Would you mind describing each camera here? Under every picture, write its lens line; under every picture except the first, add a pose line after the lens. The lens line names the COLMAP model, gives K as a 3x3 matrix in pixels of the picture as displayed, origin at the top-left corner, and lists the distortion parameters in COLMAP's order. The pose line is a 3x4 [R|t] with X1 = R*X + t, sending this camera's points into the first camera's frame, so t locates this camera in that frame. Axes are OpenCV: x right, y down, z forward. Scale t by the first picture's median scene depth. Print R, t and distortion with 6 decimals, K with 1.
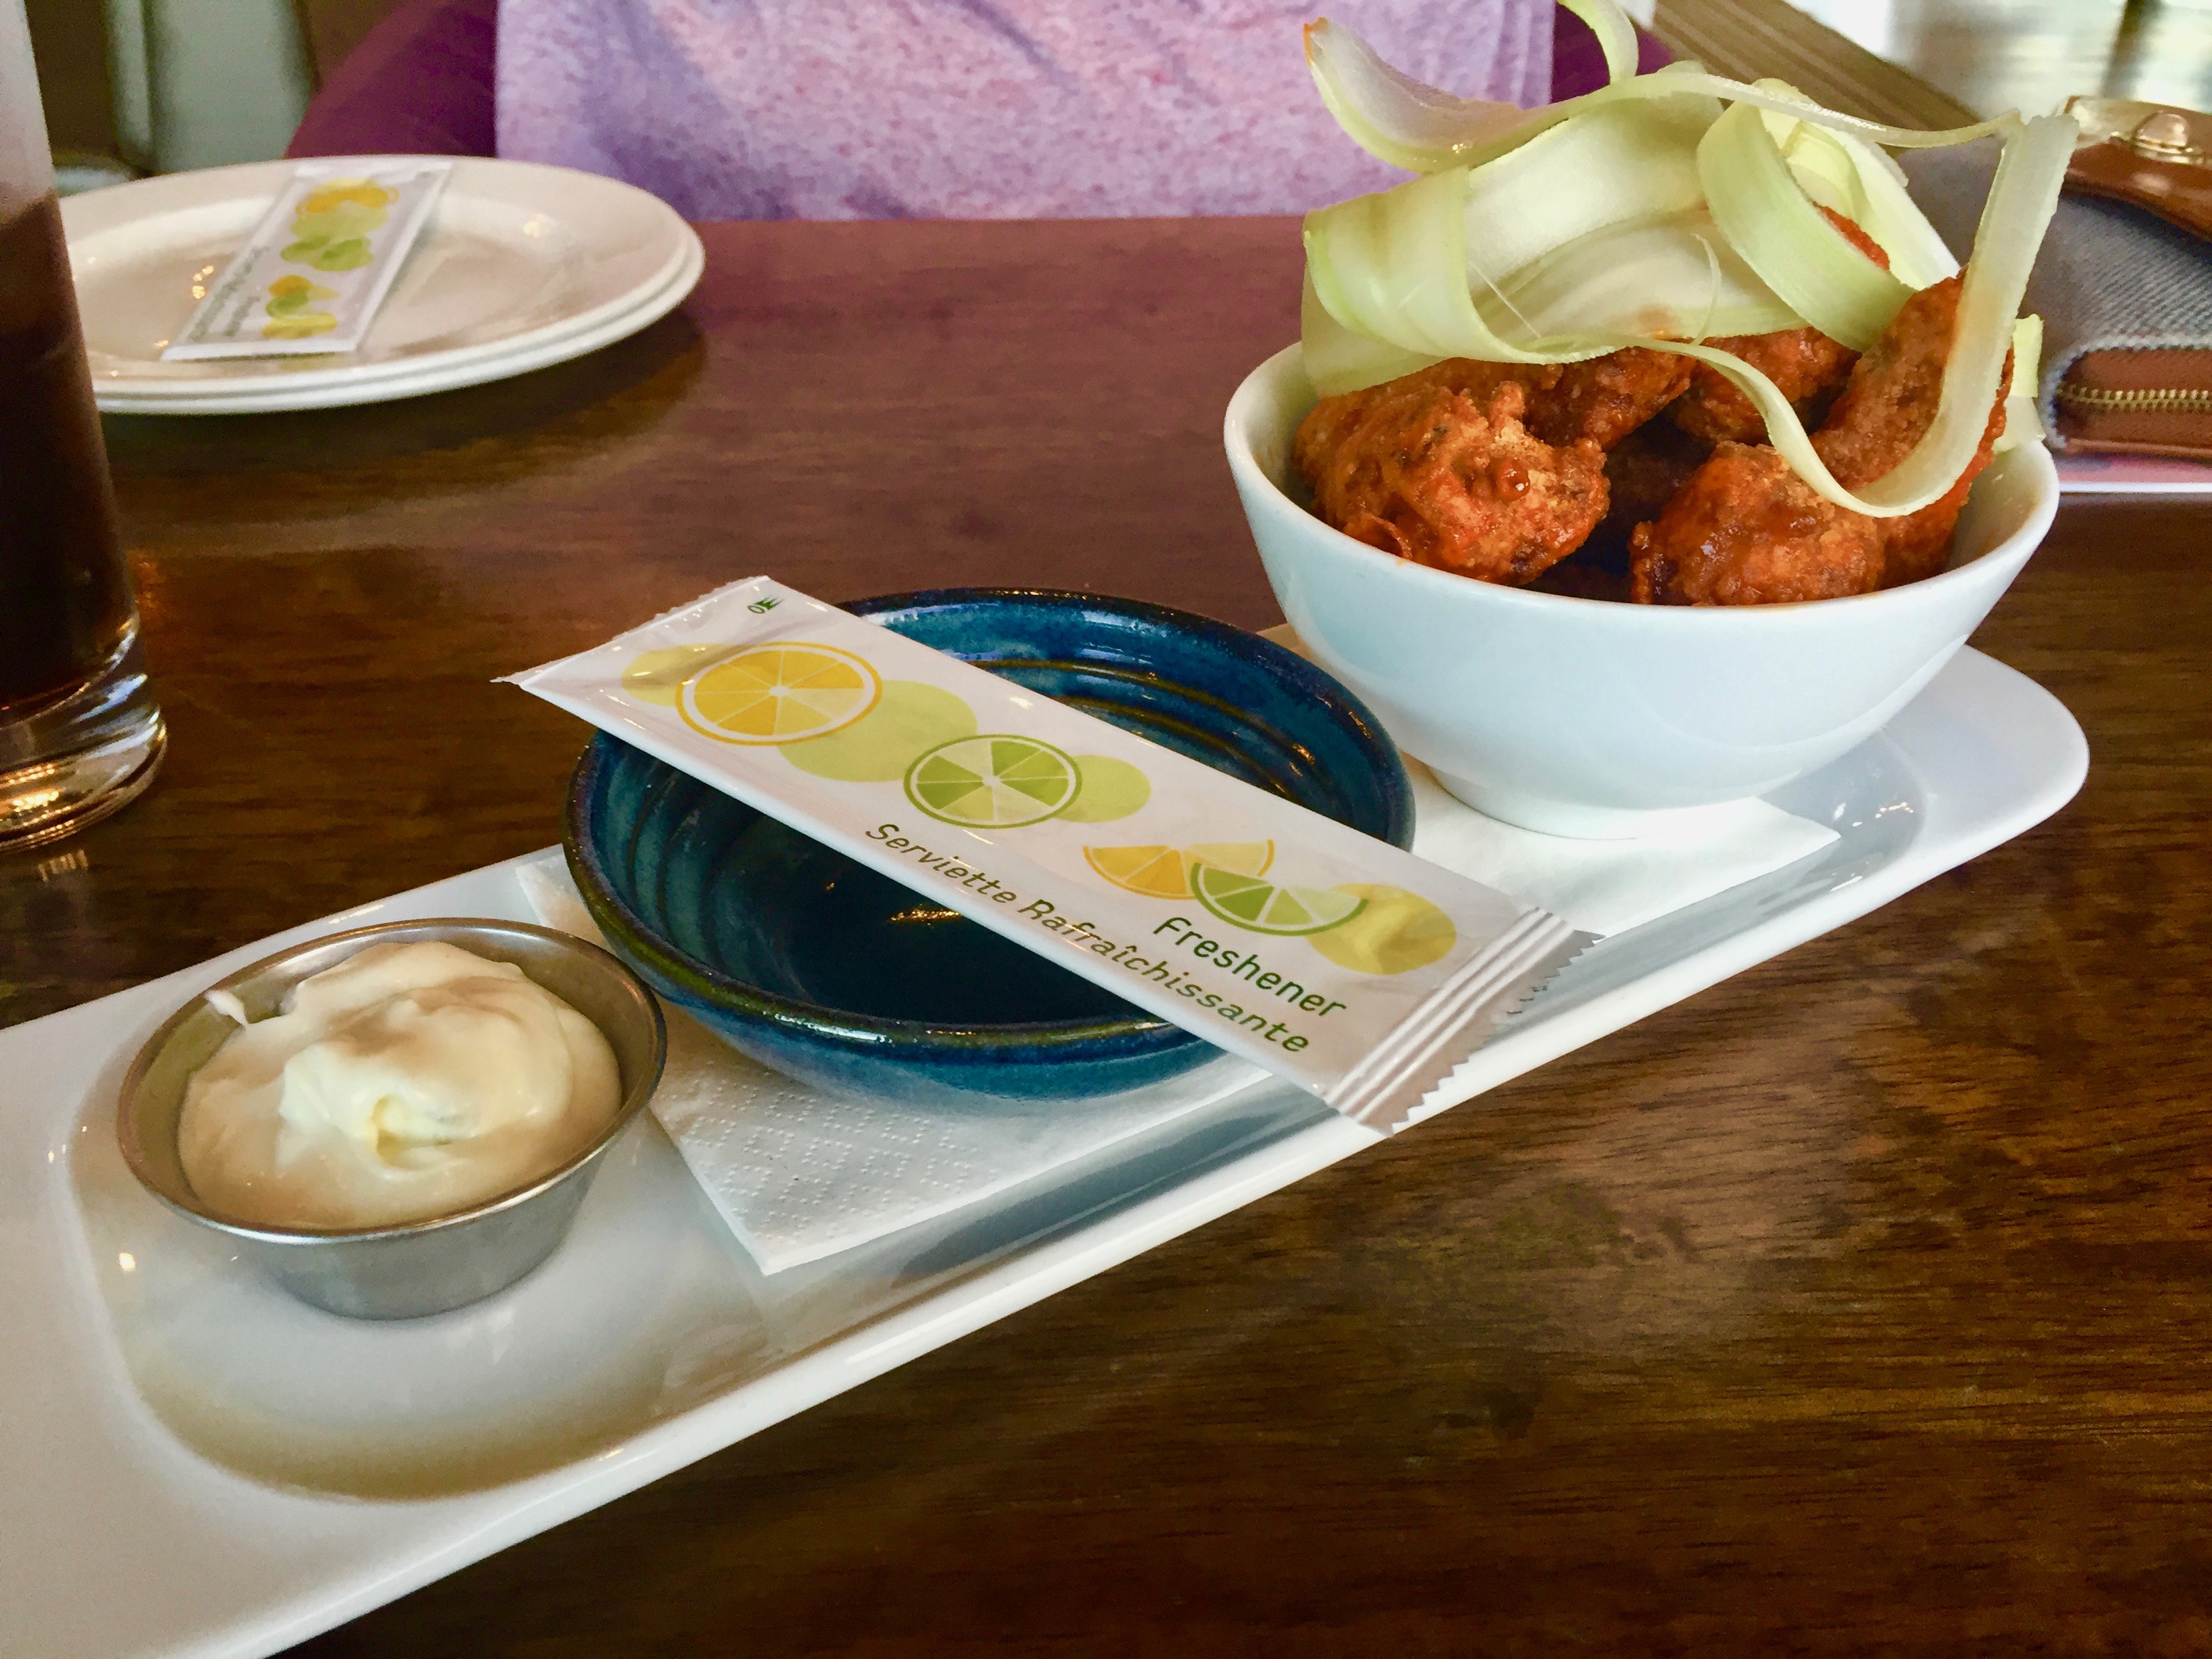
lens RADIAL K [[1869.2, 0, 1104.6], [0, 1869.2, 830.1], [0, 0, 1]] dist [0.045198, -0.022727]
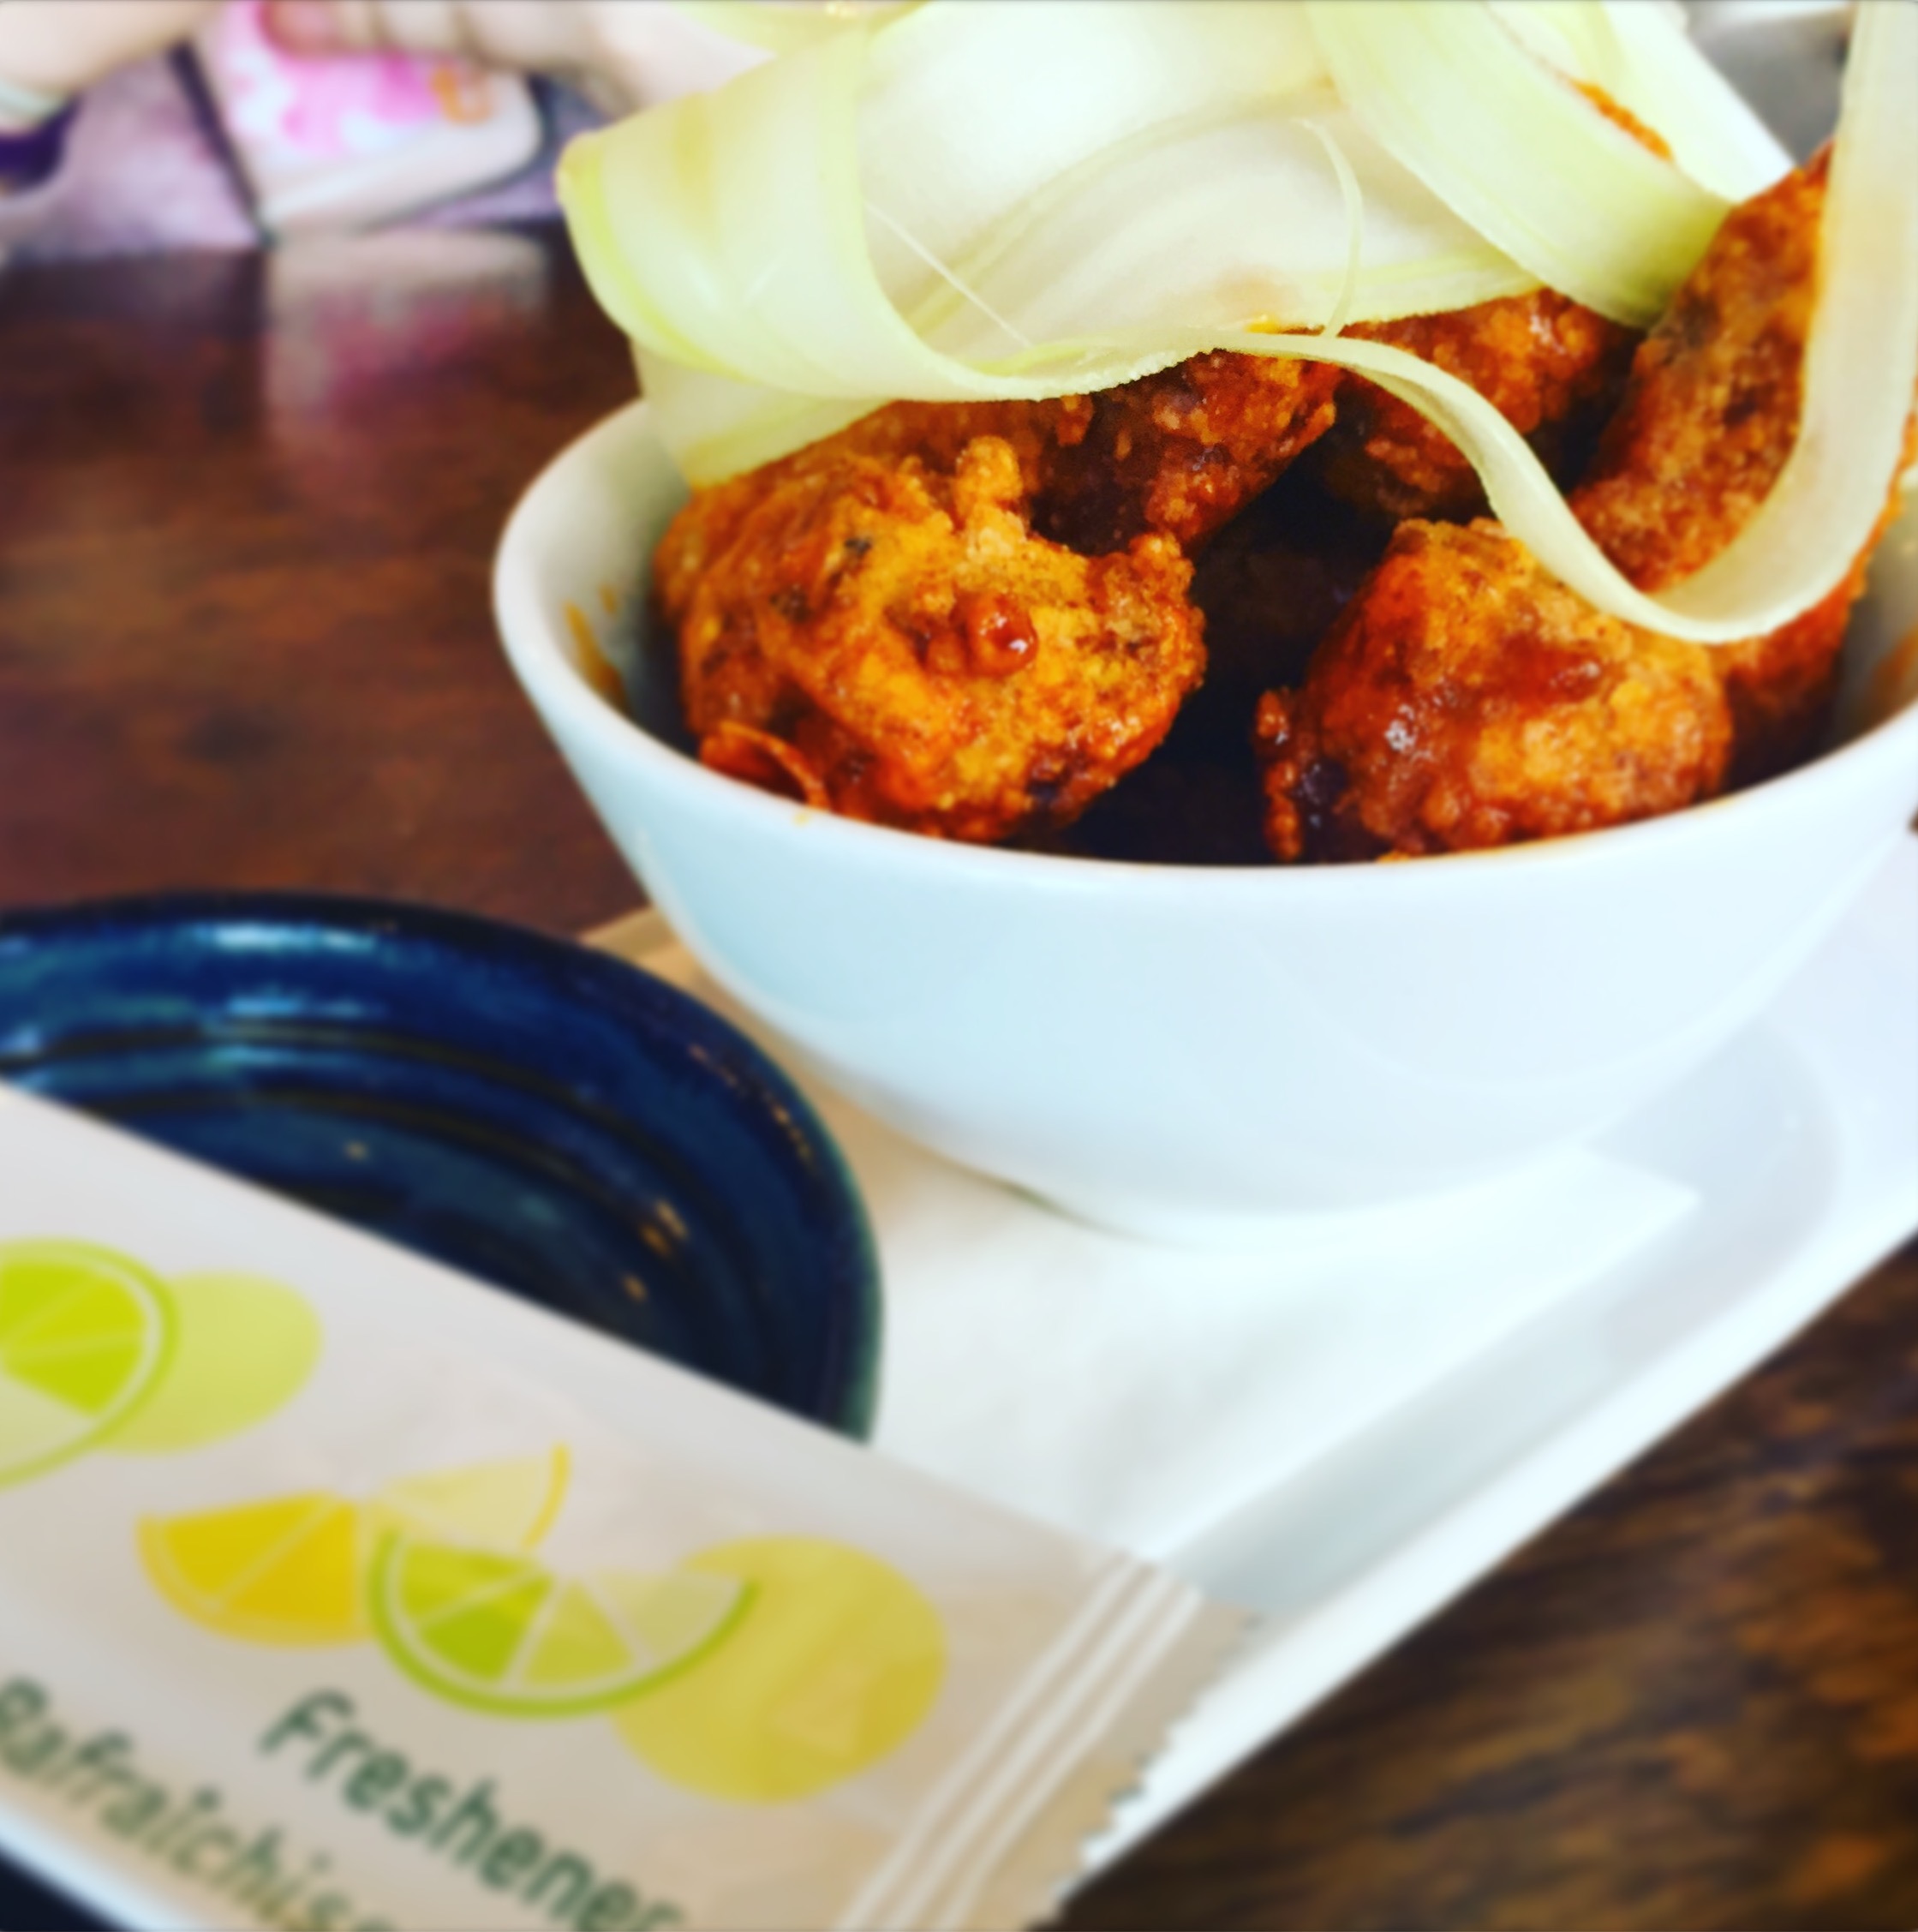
lens RADIAL K [[2377.4, 0, 961.4], [0, 2377.4, 967.8], [0, 0, 1]] dist [0.043960, 0.000000]
pose [[0.990117, -0.103135, 0.095037, 0.134207], [0.105109, 0.994332, -0.015994, -0.087625], [-0.092849, 0.025825, 0.995345, 0.366676]]
